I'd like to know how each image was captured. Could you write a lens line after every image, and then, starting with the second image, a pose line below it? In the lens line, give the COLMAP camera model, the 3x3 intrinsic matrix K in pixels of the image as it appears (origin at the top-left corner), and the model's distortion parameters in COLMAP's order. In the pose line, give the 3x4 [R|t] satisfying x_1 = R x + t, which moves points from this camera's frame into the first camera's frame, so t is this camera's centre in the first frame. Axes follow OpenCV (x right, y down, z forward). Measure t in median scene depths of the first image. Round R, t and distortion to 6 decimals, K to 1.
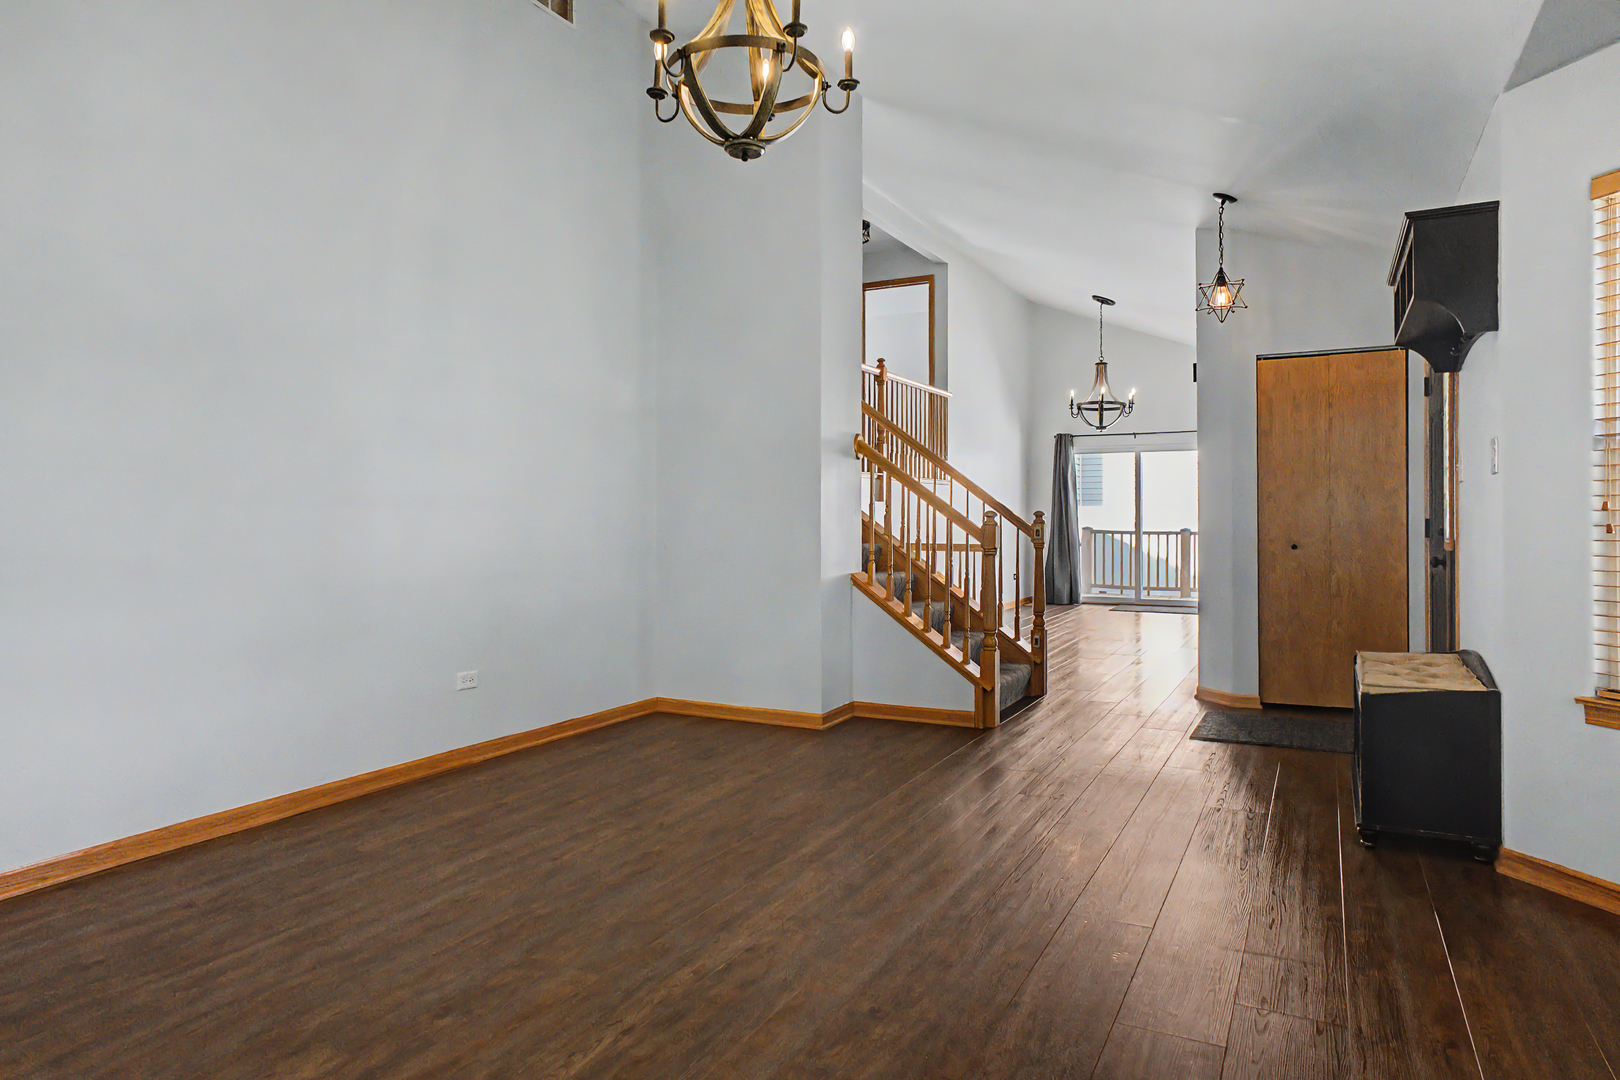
lens RADIAL K [[991.6, 0, 829.3], [0, 991.6, 529.1], [0, 0, 1]] dist [0.003397, 0.004414]
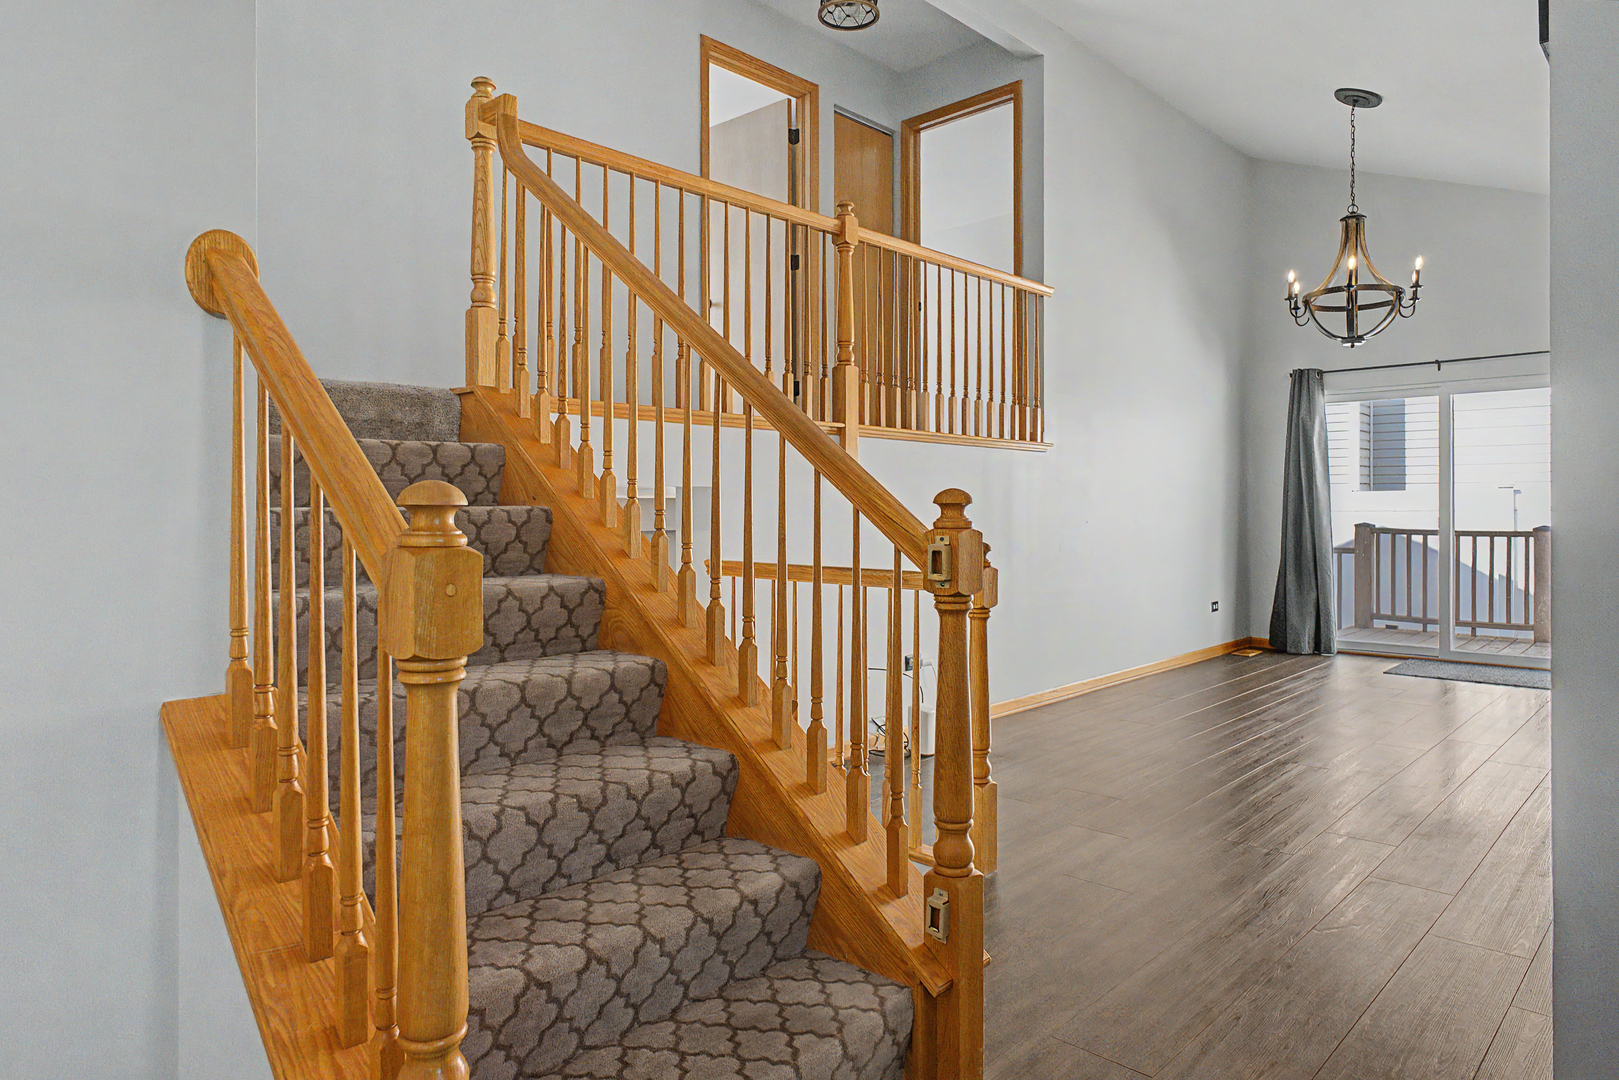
lens RADIAL K [[991.0, 0, 828.8], [0, 991.0, 529.1], [0, 0, 1]] dist [0.003397, 0.004414]
pose [[0.958522, 0.002443, -0.285008, 0.132938], [-0.000978, 0.999986, 0.005281, -0.002141], [0.285017, -0.004783, 0.958511, 0.345765]]
